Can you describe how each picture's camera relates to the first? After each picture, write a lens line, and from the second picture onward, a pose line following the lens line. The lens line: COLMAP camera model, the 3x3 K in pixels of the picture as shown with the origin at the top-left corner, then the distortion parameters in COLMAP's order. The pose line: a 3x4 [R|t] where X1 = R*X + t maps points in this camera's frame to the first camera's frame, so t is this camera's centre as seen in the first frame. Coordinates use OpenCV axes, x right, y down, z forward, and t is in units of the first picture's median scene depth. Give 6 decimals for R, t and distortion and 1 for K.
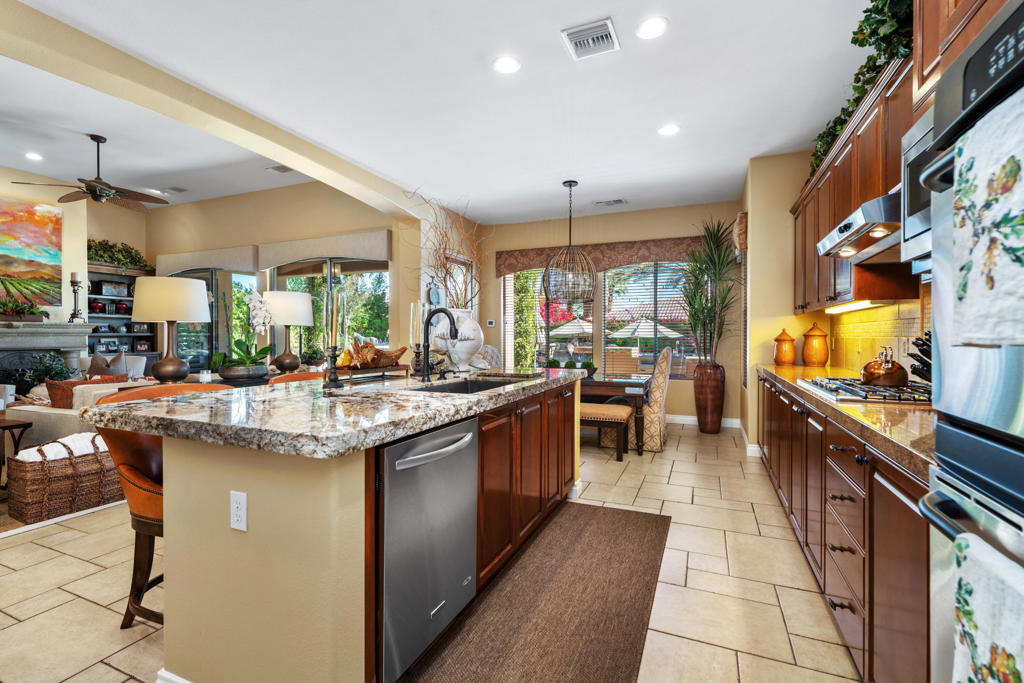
lens RADIAL K [[457.7, 0, 510.0], [0, 457.7, 337.5], [0, 0, 1]] dist [0.012314, 0.000176]
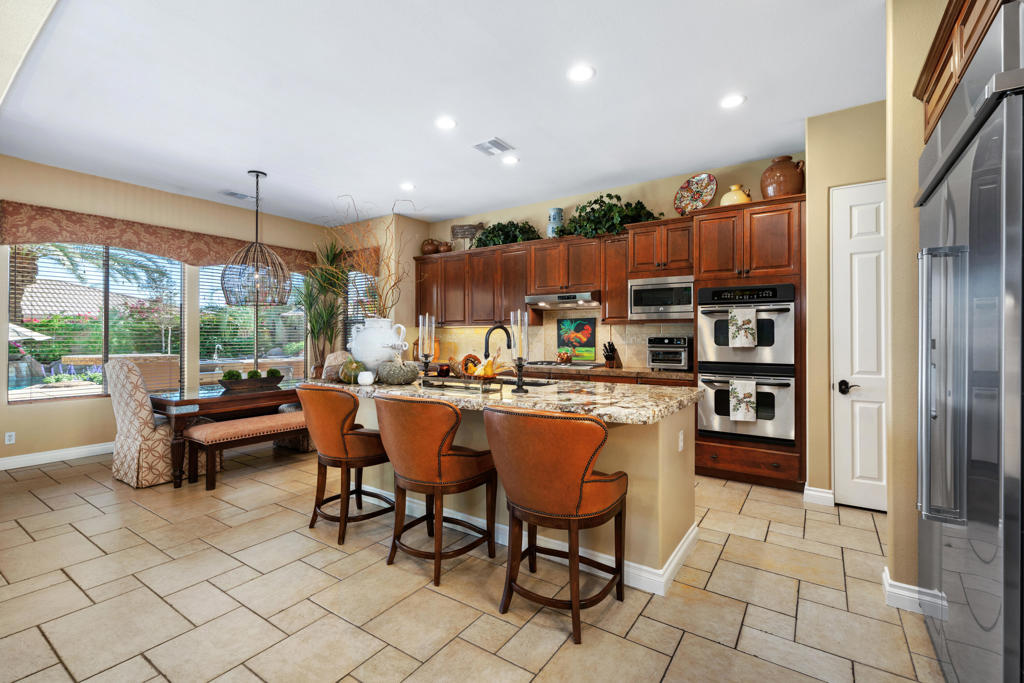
lens RADIAL K [[457.7, 0, 512.1], [0, 457.7, 337.6], [0, 0, 1]] dist [0.012314, 0.000176]
pose [[0.182553, 0.001438, 0.983195, -1.446381], [0.000799, 0.999998, -0.001611, -0.027095], [-0.983196, 0.001080, 0.182552, 0.750453]]
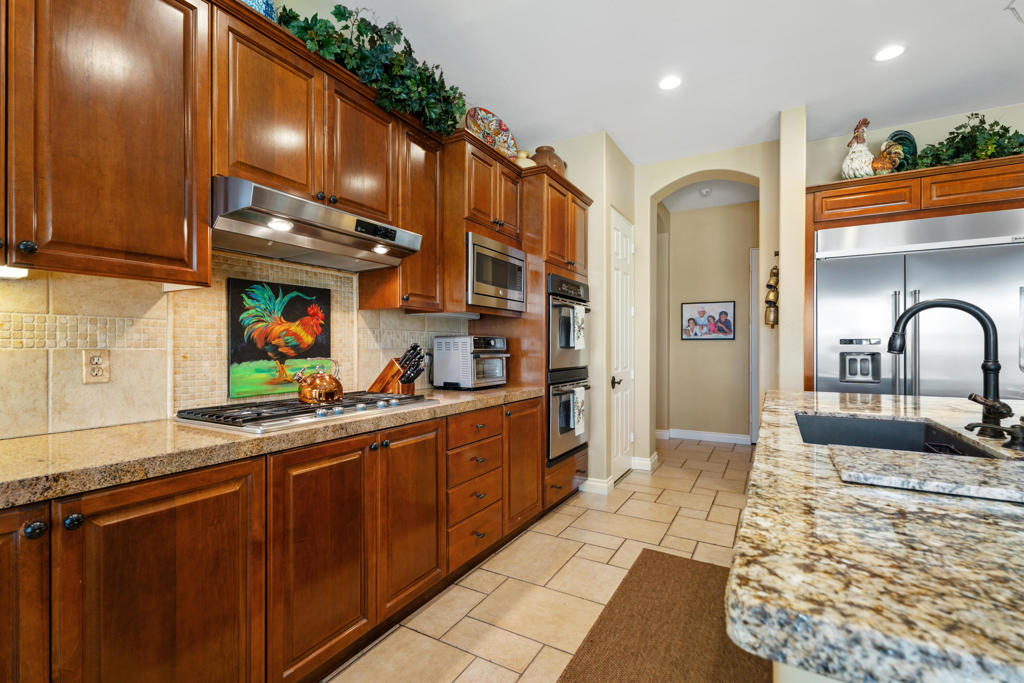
lens RADIAL K [[457.7, 0, 505.8], [0, 457.7, 345.0], [0, 0, 1]] dist [0.012314, 0.000176]
pose [[-0.992435, 0.000825, 0.122766, 0.315960], [0.000955, 0.999999, 0.001001, -0.010829], [-0.122765, 0.001111, -0.992435, 1.665102]]
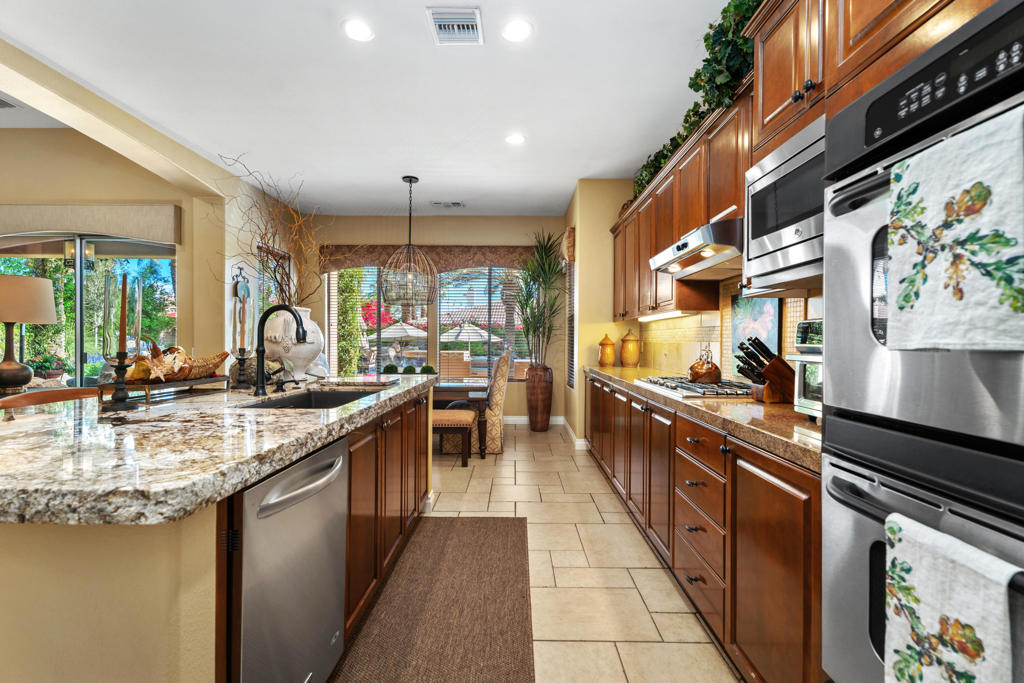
lens RADIAL K [[457.7, 0, 508.2], [0, 457.7, 341.6], [0, 0, 1]] dist [0.012314, 0.000176]
pose [[0.924827, 0.003292, 0.380374, -0.090842], [-0.003757, 0.999993, 0.000481, -0.000241], [-0.380370, -0.001874, 0.924833, 0.090704]]
